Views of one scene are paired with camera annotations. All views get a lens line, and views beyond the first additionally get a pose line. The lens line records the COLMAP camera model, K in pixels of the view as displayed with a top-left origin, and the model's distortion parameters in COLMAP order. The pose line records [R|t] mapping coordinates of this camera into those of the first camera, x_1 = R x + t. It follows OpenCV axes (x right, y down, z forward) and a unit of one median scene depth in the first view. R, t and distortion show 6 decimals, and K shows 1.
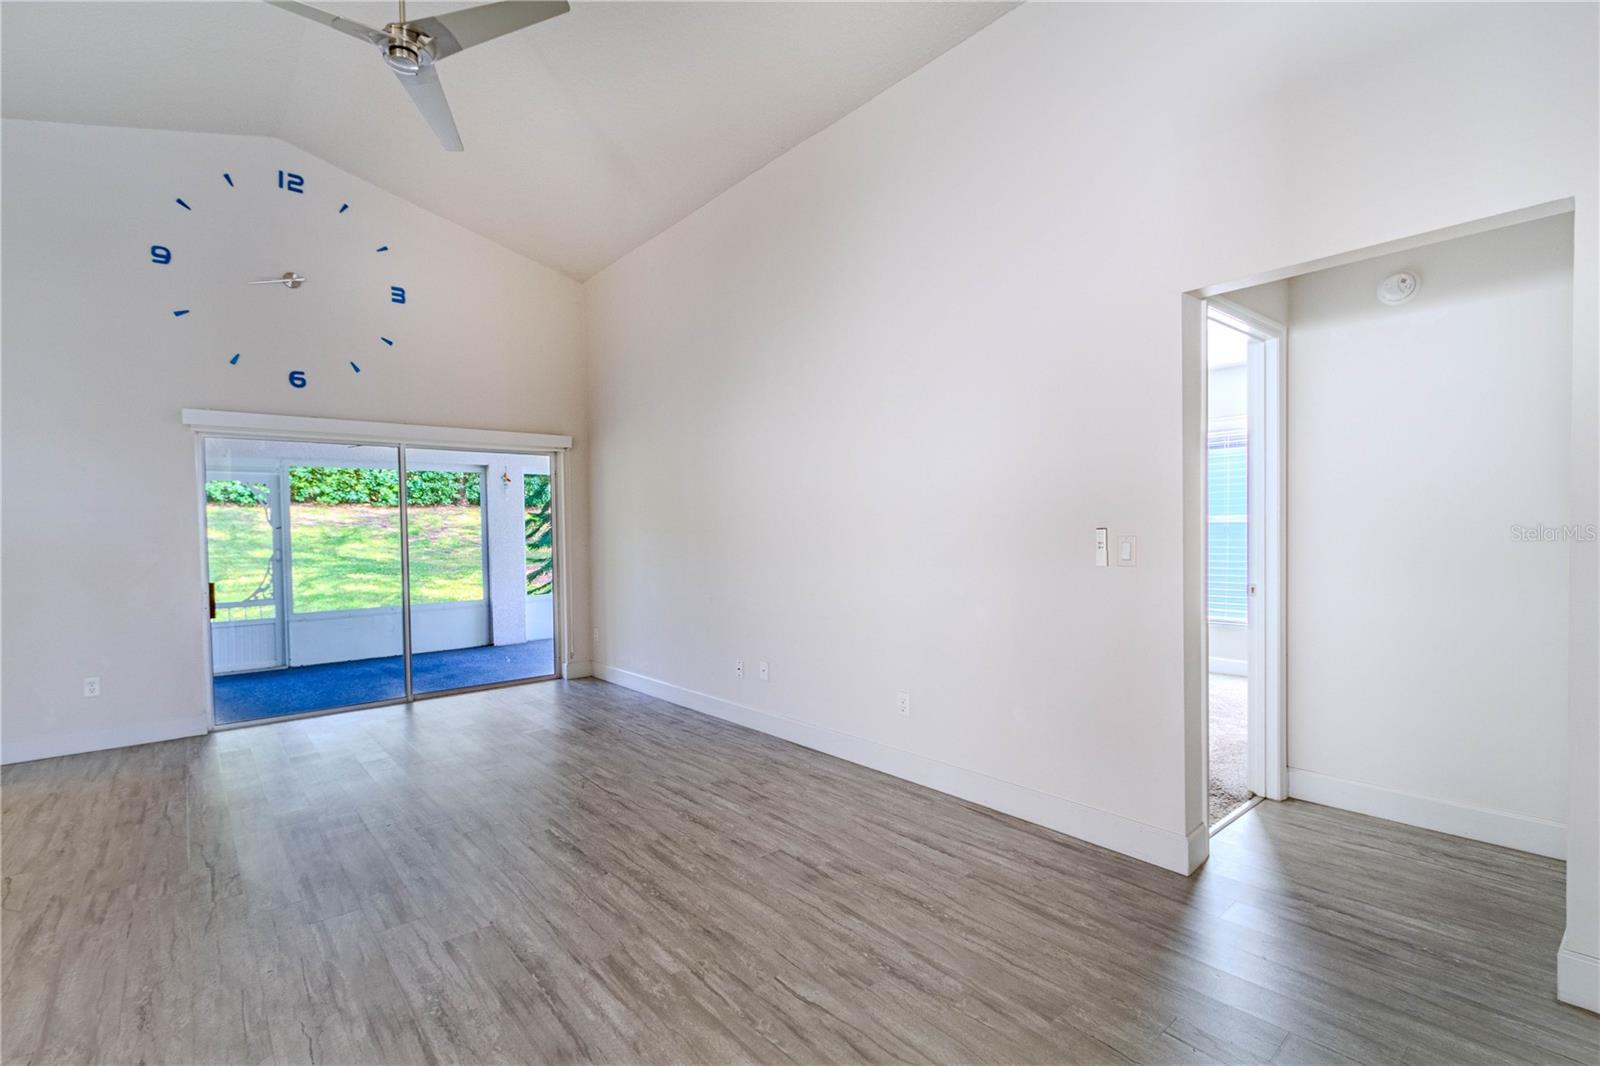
lens RADIAL K [[725.6, 0, 795.6], [0, 725.6, 541.0], [0, 0, 1]] dist [0.014394, -0.005948]
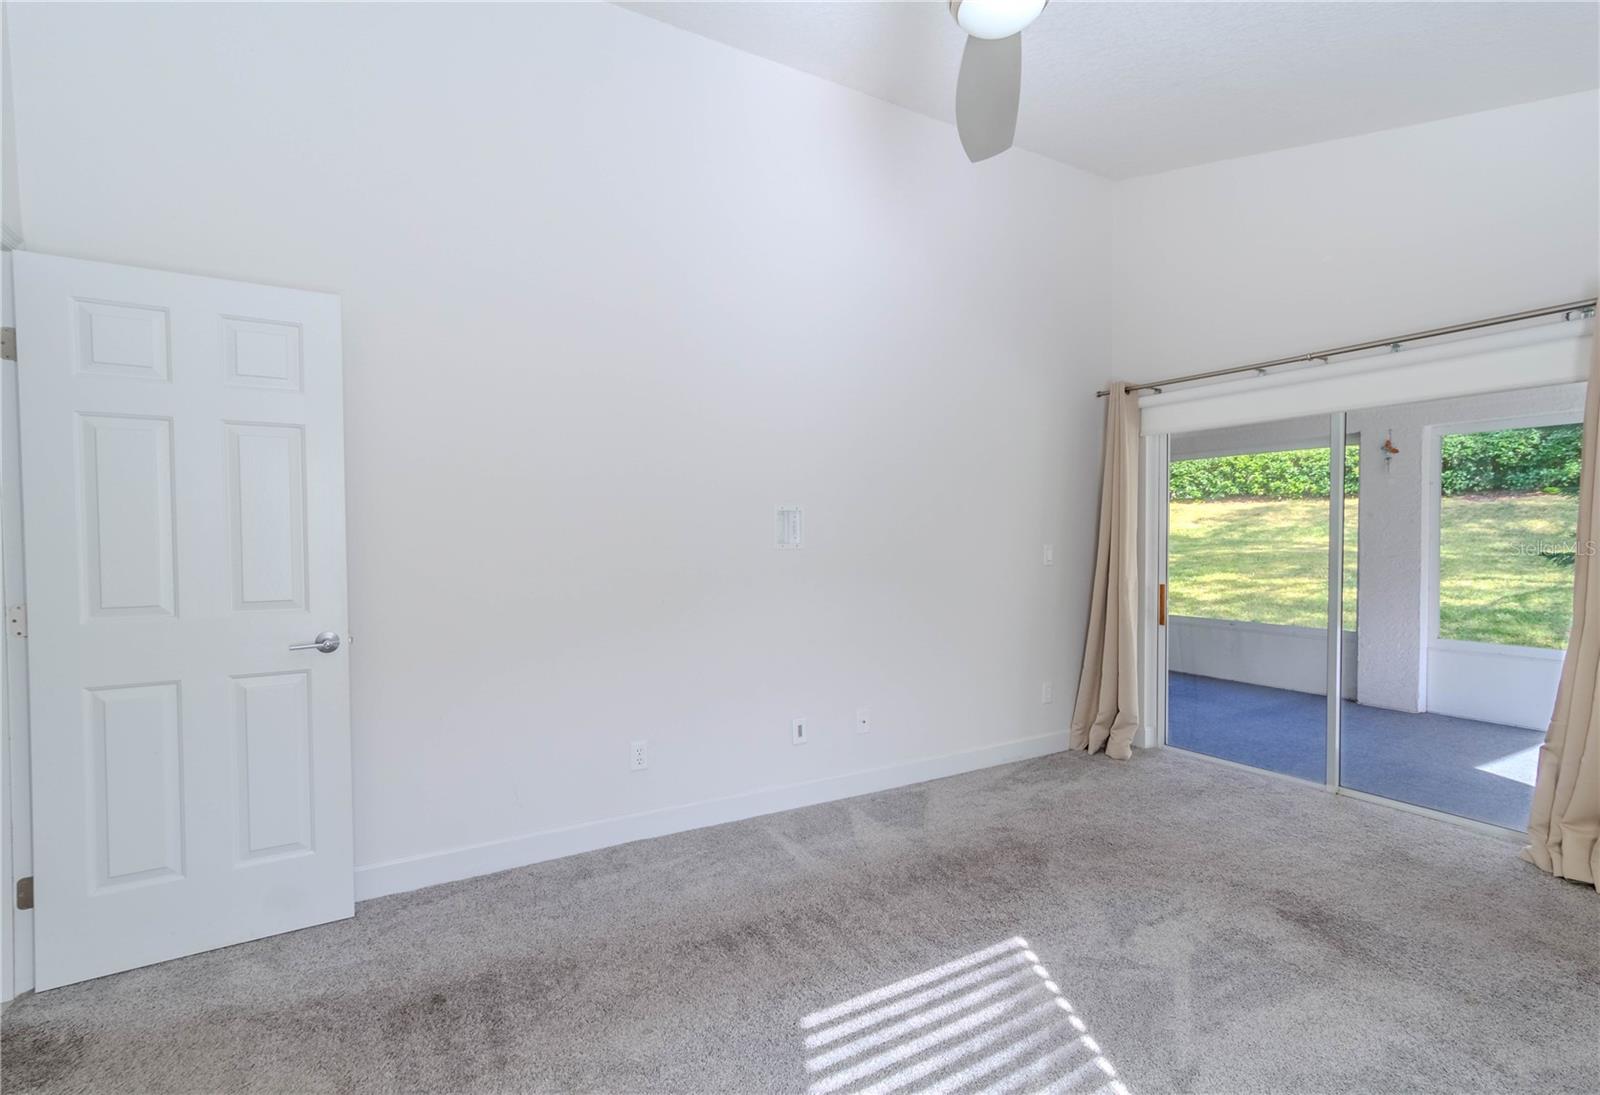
lens RADIAL K [[753.1, 0, 764.2], [0, 753.1, 562.1], [0, 0, 1]] dist [-0.042573, 0.034627]
pose [[-0.186578, 0.052034, -0.981061, 0.611336], [-0.007375, 0.998494, 0.054362, -0.032381], [0.982413, 0.017378, -0.185913, 1.032666]]
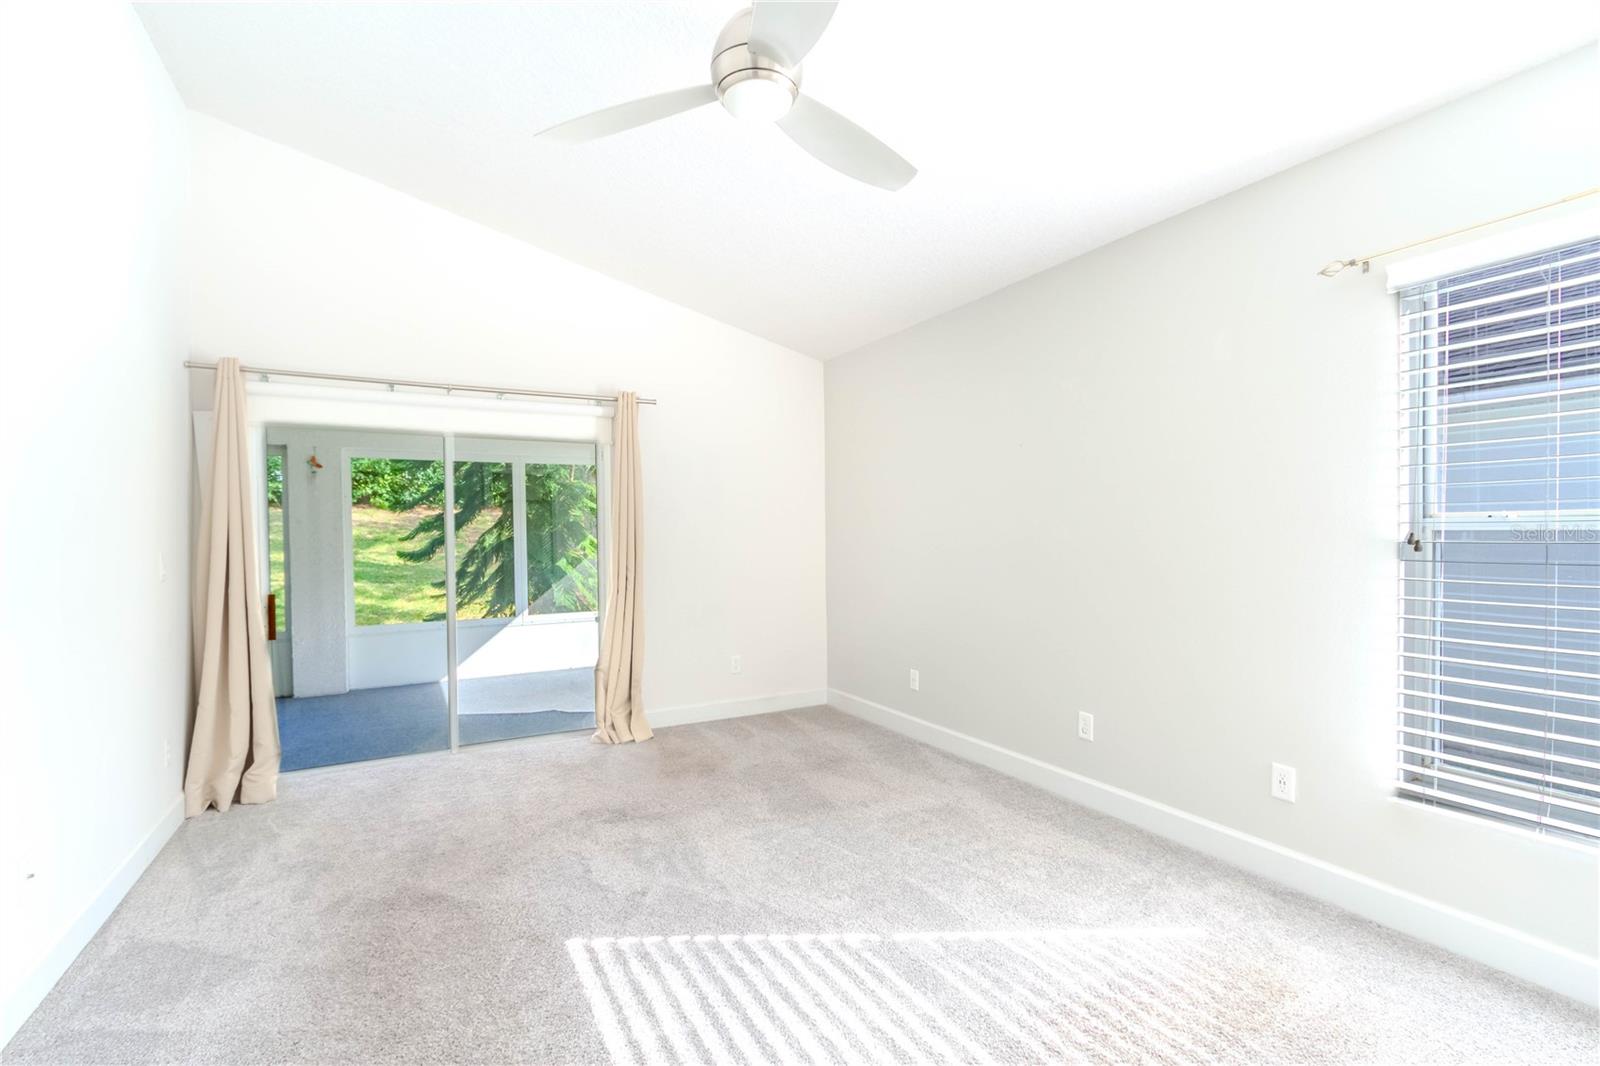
lens RADIAL K [[731.4, 0, 795.1], [0, 731.4, 539.0], [0, 0, 1]] dist [-0.012216, 0.015985]
pose [[0.978260, 0.005964, -0.207299, 0.373732], [-0.007206, 0.999960, -0.005235, -0.020812], [0.207259, 0.006615, 0.978264, 0.701326]]
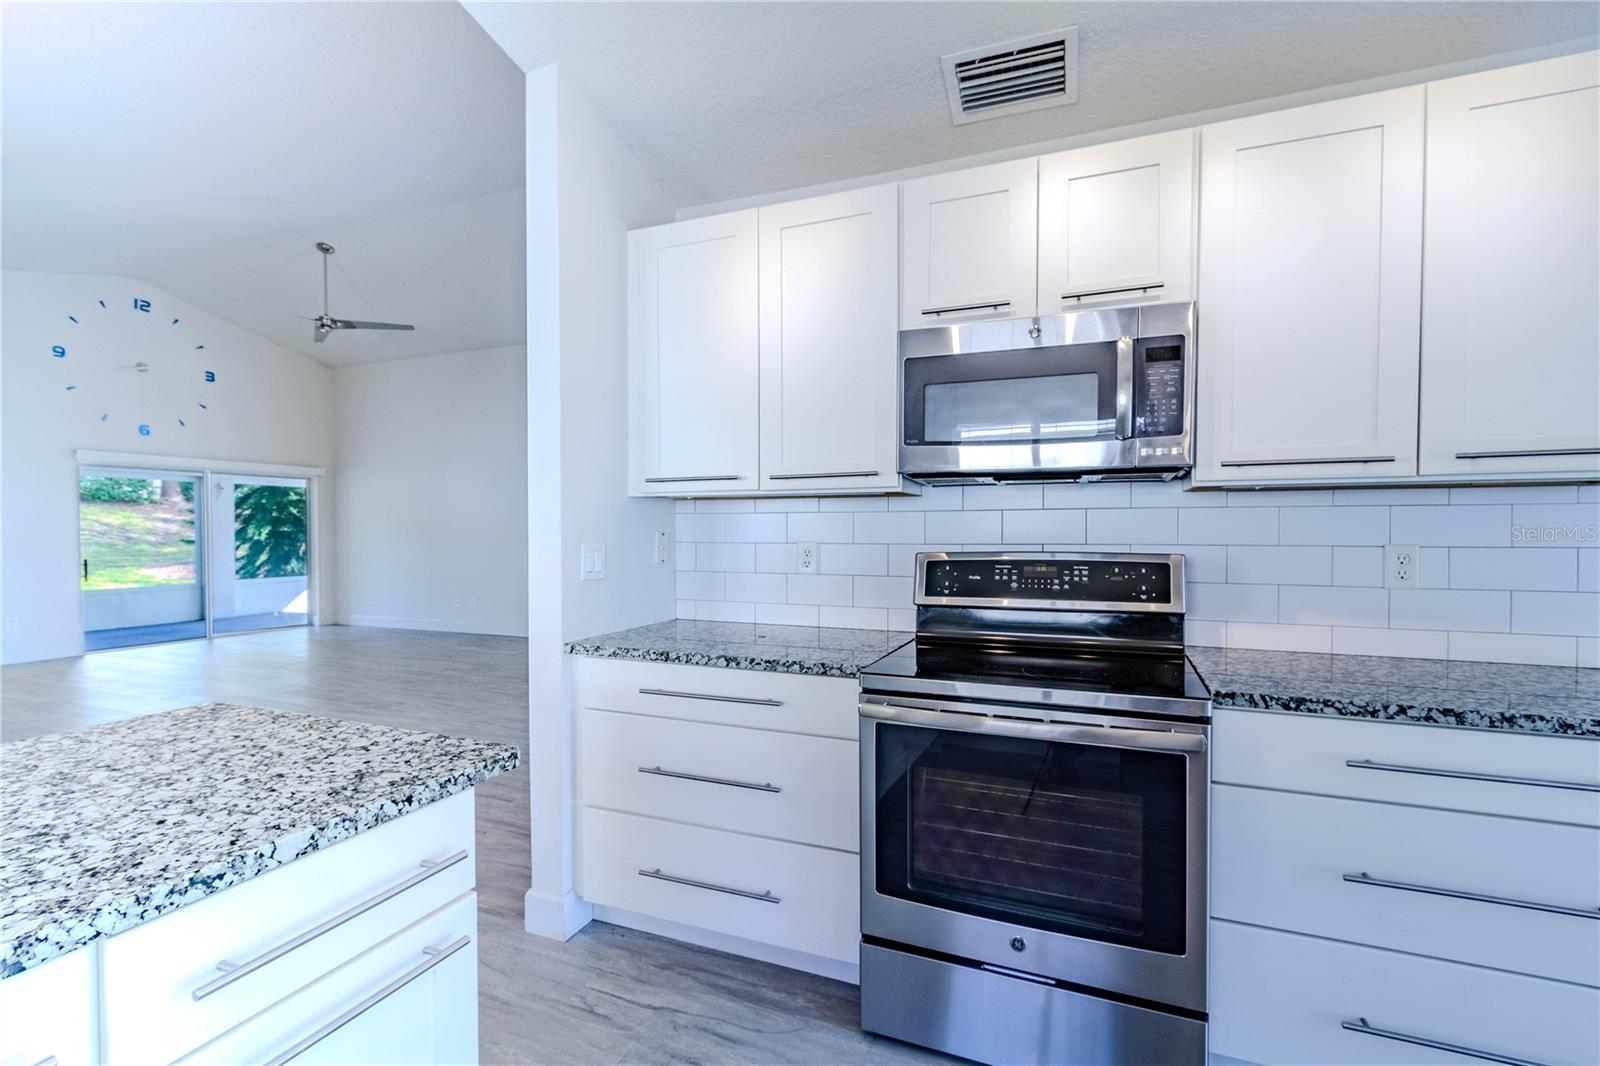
lens RADIAL K [[725.6, 0, 795.6], [0, 725.6, 541.0], [0, 0, 1]] dist [0.014394, -0.005948]
pose [[0.889732, 0.006913, 0.456432, -0.151969], [-0.003682, 0.999961, -0.007968, 0.024402], [-0.456469, 0.005409, 0.889723, -1.036616]]
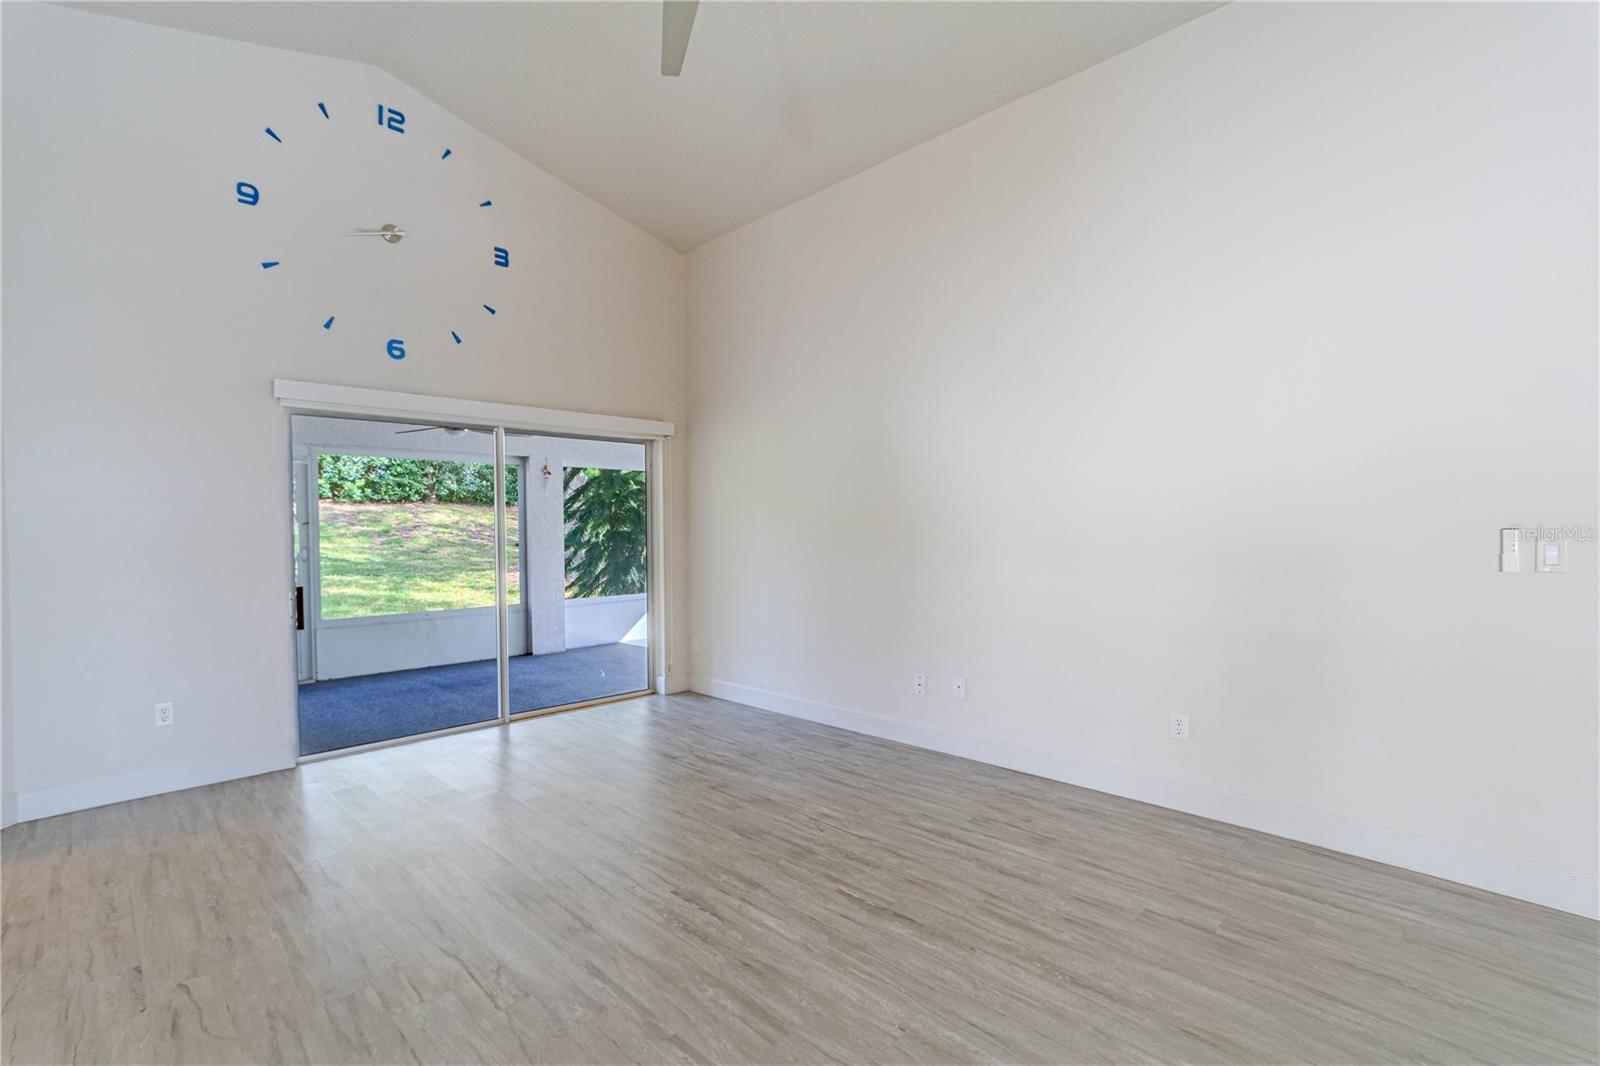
lens RADIAL K [[731.4, 0, 795.1], [0, 731.4, 539.0], [0, 0, 1]] dist [-0.012216, 0.015985]
pose [[0.996835, 0.005765, 0.079293, -0.281379], [-0.005391, 0.999973, -0.004928, 0.002700], [-0.079320, 0.004485, 0.996839, 0.110056]]
